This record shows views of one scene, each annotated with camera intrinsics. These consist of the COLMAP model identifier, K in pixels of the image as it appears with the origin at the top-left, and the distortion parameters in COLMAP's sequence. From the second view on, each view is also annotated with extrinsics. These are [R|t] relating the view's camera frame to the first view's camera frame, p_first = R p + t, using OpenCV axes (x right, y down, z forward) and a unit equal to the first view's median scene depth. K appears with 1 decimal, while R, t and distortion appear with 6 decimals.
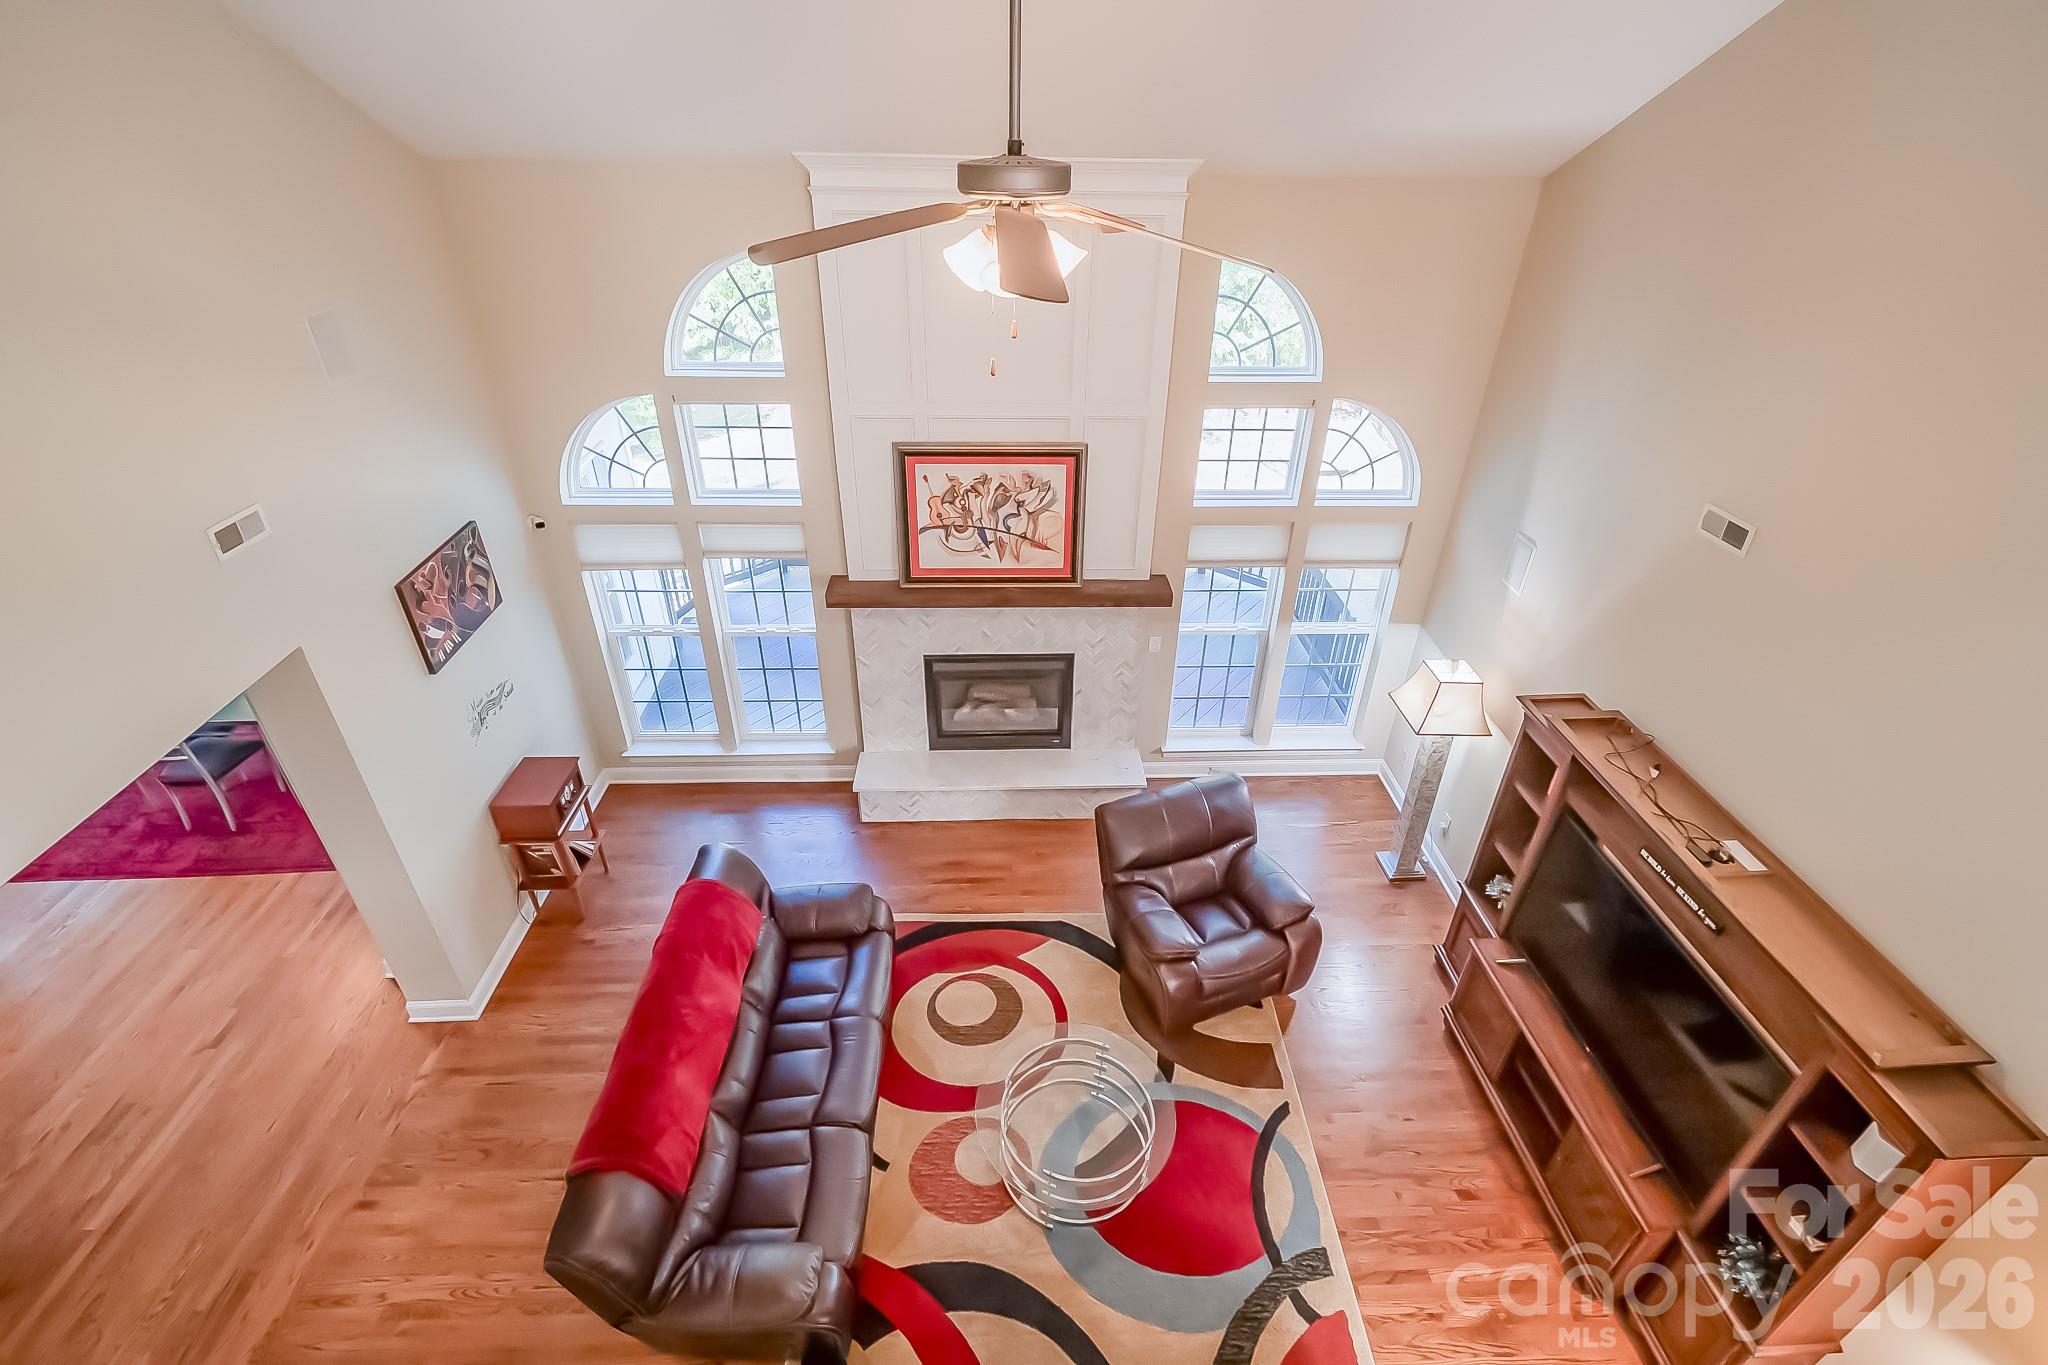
lens RADIAL K [[910.9, 0, 1025.6], [0, 910.9, 680.1], [0, 0, 1]] dist [0.001195, 0.000036]
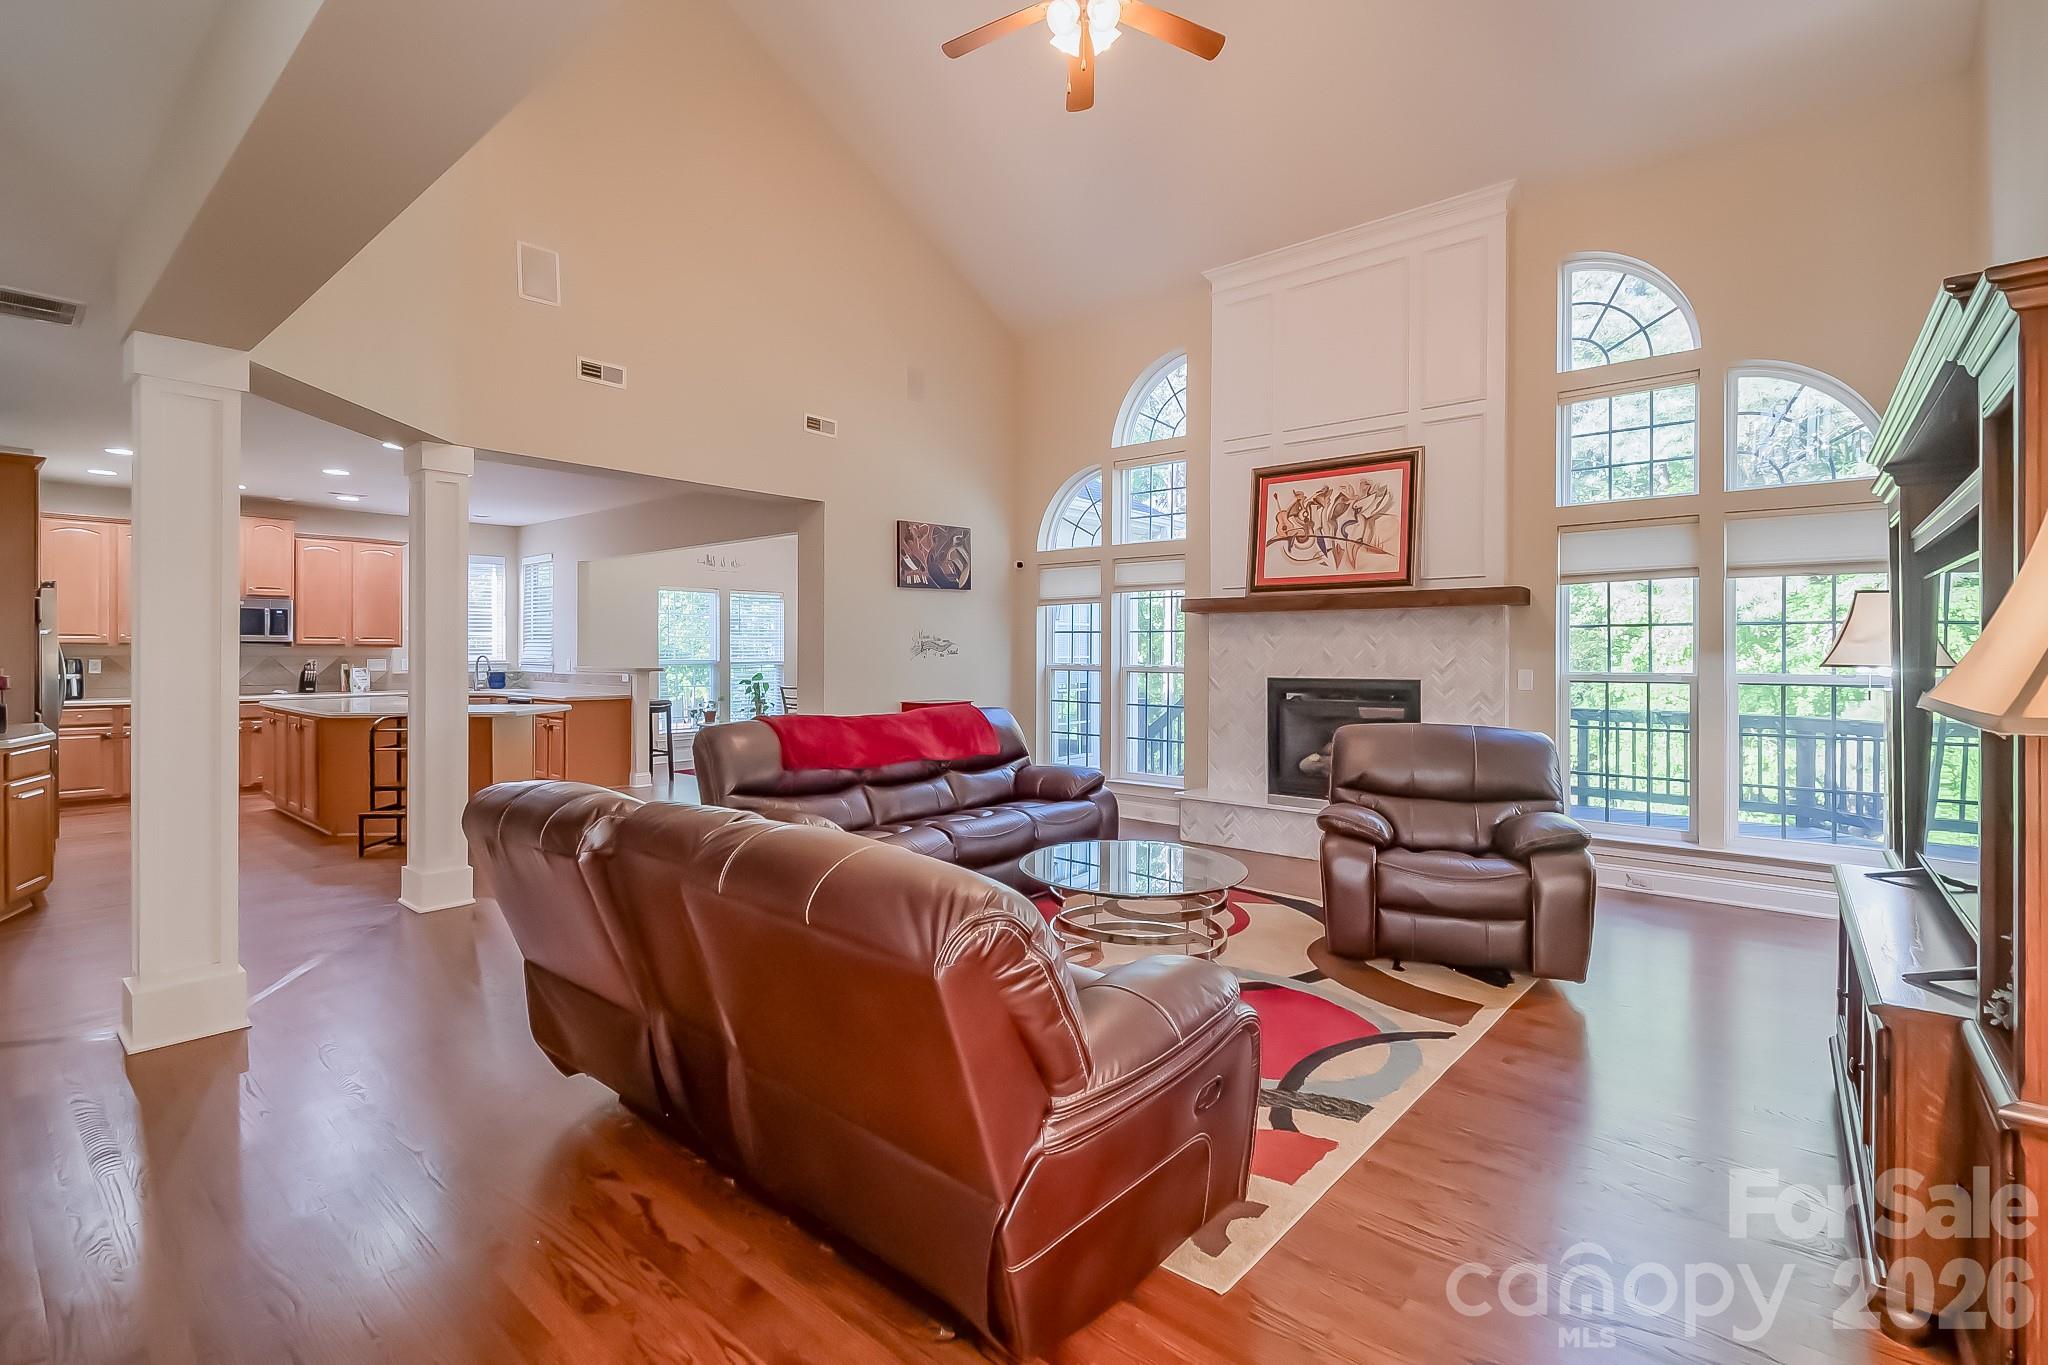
lens RADIAL K [[918.3, 0, 1026.0], [0, 918.3, 652.3], [0, 0, 1]] dist [0.000901, -0.000275]
pose [[0.736255, -0.010414, -0.676624, 0.437401], [-0.353099, 0.847060, -0.397254, 0.513389], [0.577279, 0.531395, 0.619975, 0.208609]]
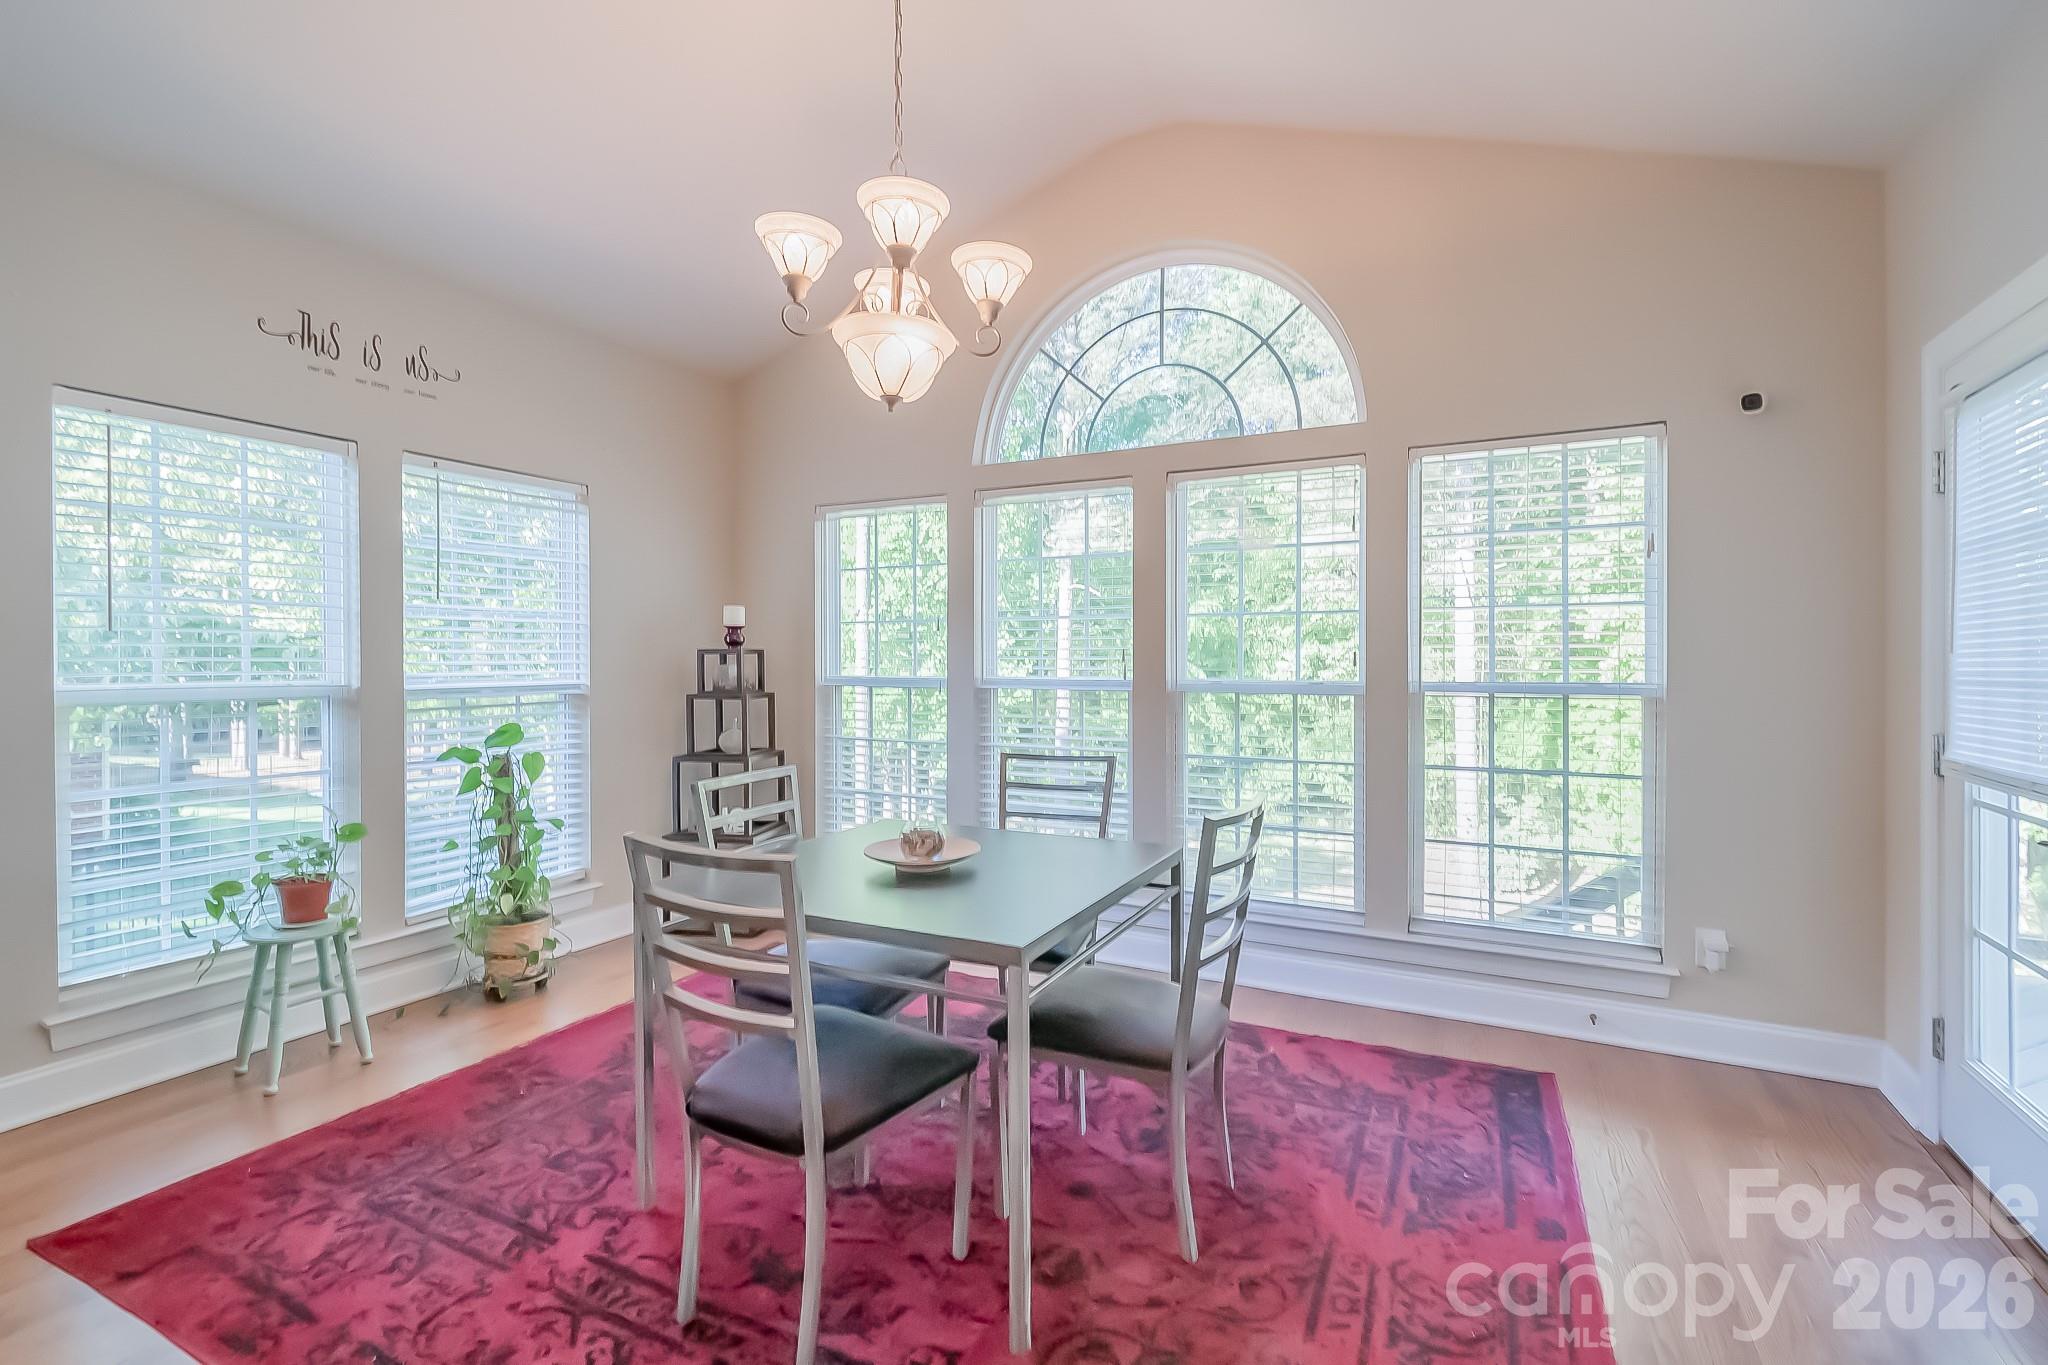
lens RADIAL K [[922.7, 0, 1024.6], [0, 922.7, 660.8], [0, 0, 1]] dist [-0.002650, -0.000974]
pose [[0.868567, -0.010002, -0.495471, -0.793785], [-0.253249, 0.850433, -0.461116, 0.103614], [0.425977, 0.525988, 0.736125, 0.834676]]
